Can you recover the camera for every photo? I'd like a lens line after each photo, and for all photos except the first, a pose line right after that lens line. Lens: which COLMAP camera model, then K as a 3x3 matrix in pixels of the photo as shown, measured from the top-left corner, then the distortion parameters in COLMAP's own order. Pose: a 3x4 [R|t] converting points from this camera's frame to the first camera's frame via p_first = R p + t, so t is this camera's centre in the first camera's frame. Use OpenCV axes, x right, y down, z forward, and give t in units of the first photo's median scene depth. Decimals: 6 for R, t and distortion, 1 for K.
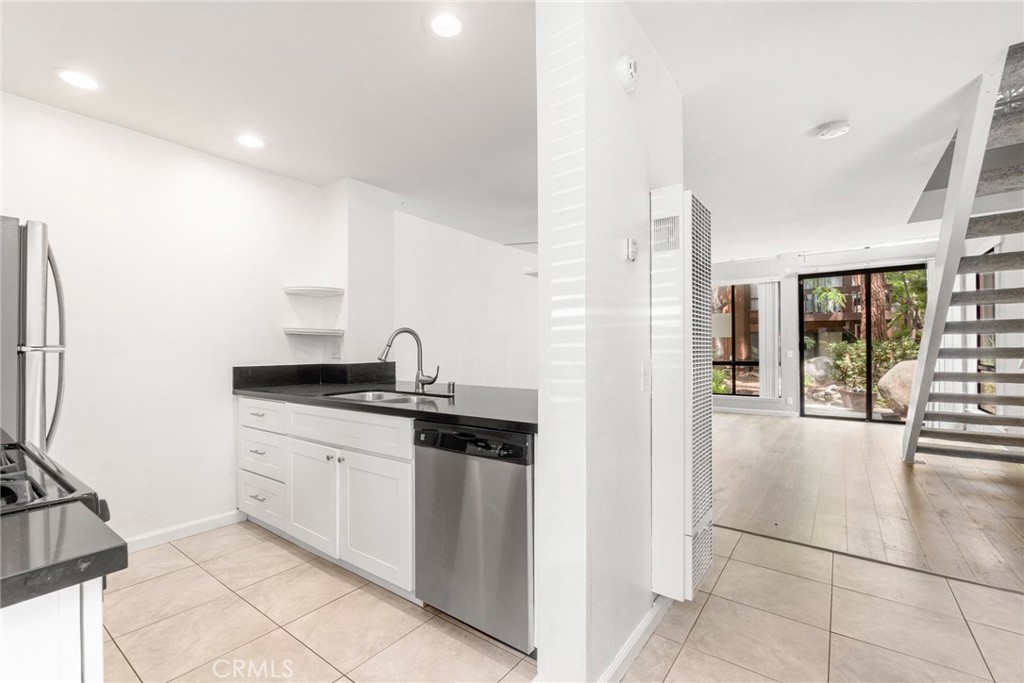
lens RADIAL K [[445.2, 0, 489.8], [0, 445.2, 344.5], [0, 0, 1]] dist [-0.001254, -0.000089]
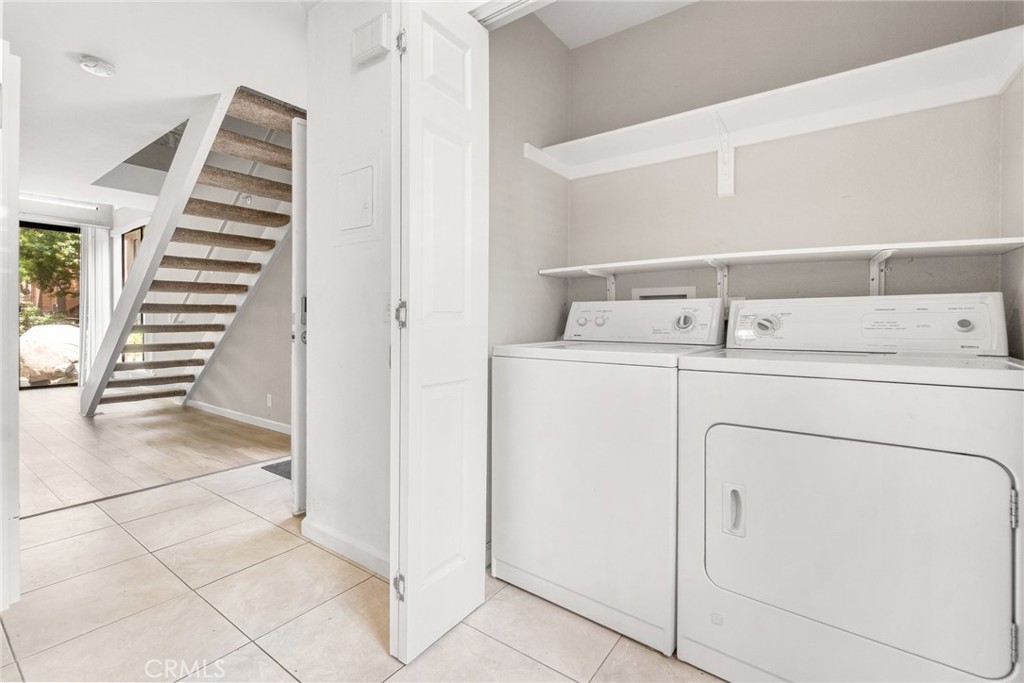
lens RADIAL K [[453.5, 0, 493.5], [0, 453.5, 327.4], [0, 0, 1]] dist [-0.001446, 0.000185]
pose [[-0.024306, -0.009817, 0.999656, -0.231289], [-0.014381, 0.999852, 0.009469, 0.059729], [-0.999601, -0.014146, -0.024443, 0.151415]]
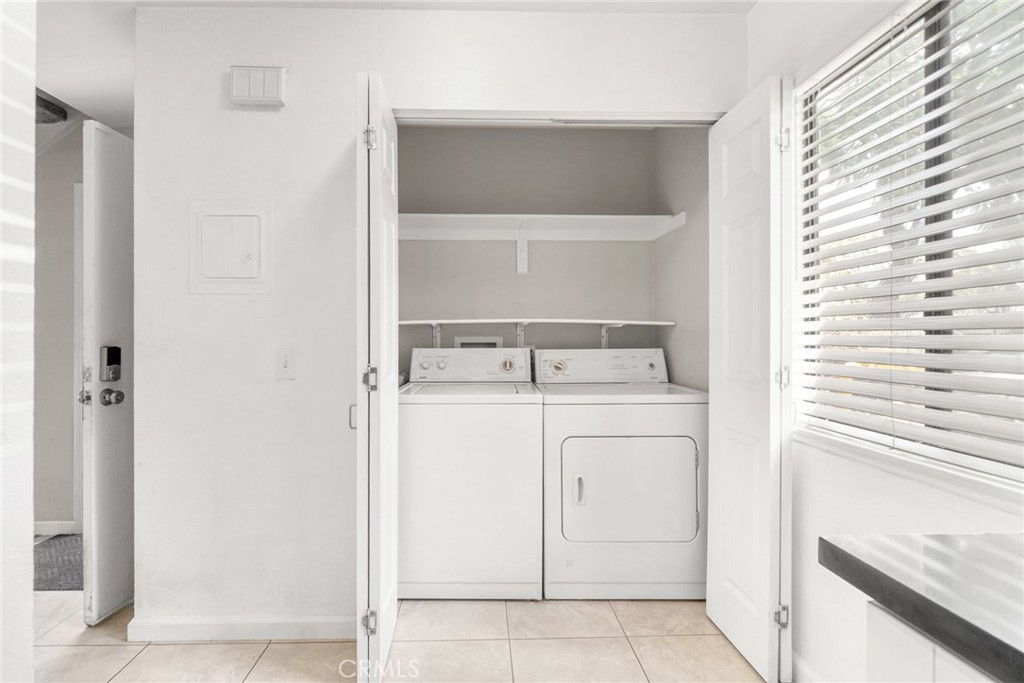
lens RADIAL K [[454.7, 0, 487.9], [0, 454.7, 339.7], [0, 0, 1]] dist [-0.012487, -0.000194]
pose [[-0.635629, 0.004854, 0.771979, -0.255360], [-0.002962, 0.999958, -0.008727, 0.008205], [-0.771989, -0.007834, -0.635588, 0.483030]]
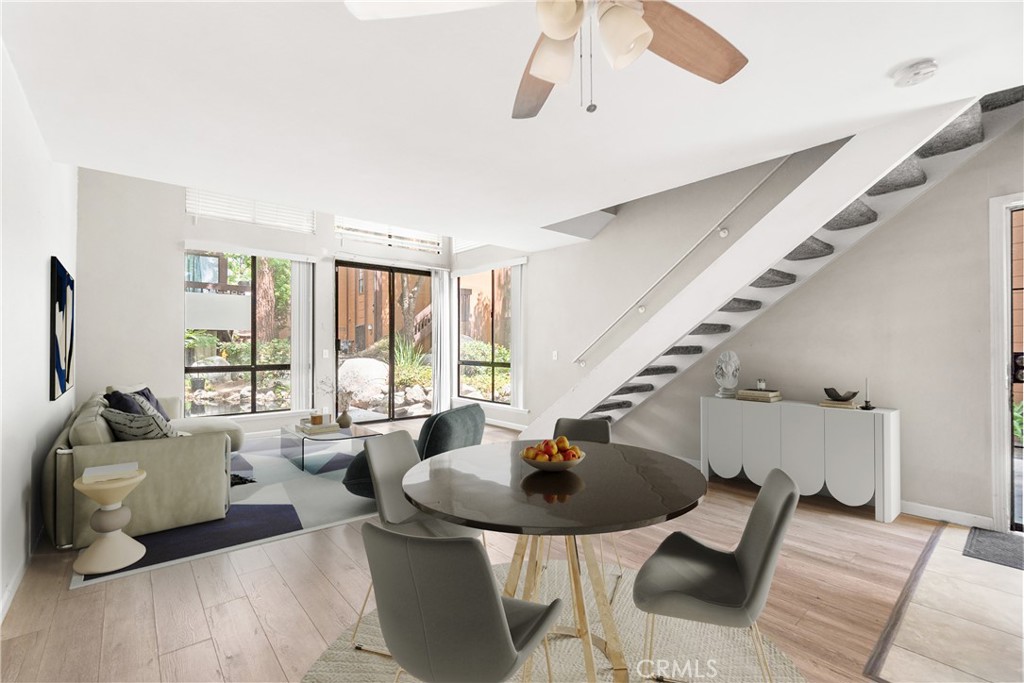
lens RADIAL K [[445.2, 0, 489.8], [0, 445.2, 344.5], [0, 0, 1]] dist [-0.001254, -0.000089]
pose [[0.219537, 0.010447, 0.975548, -0.168409], [-0.011940, 0.999897, -0.008021, 0.019219], [-0.975531, -0.009887, 0.219639, 1.503018]]
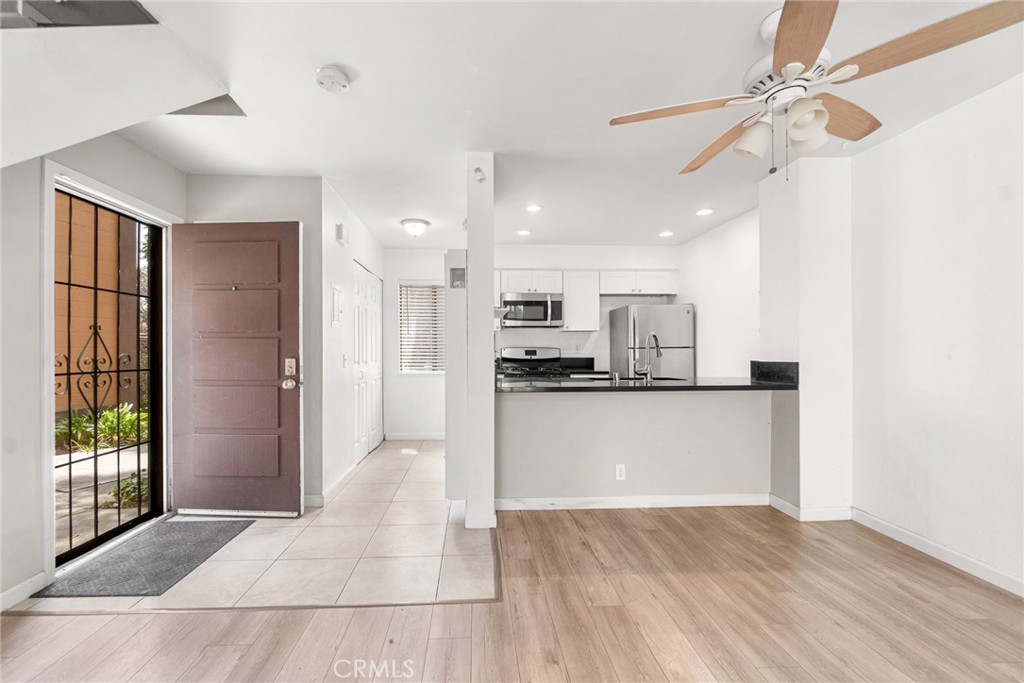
lens RADIAL K [[441.1, 0, 502.4], [0, 441.1, 346.7], [0, 0, 1]] dist [-0.009460, -0.000296]
pose [[-0.750467, -0.000102, -0.660908, 1.002109], [0.011328, 0.999851, -0.013018, 0.017982], [0.660811, -0.017257, -0.750354, 1.717362]]
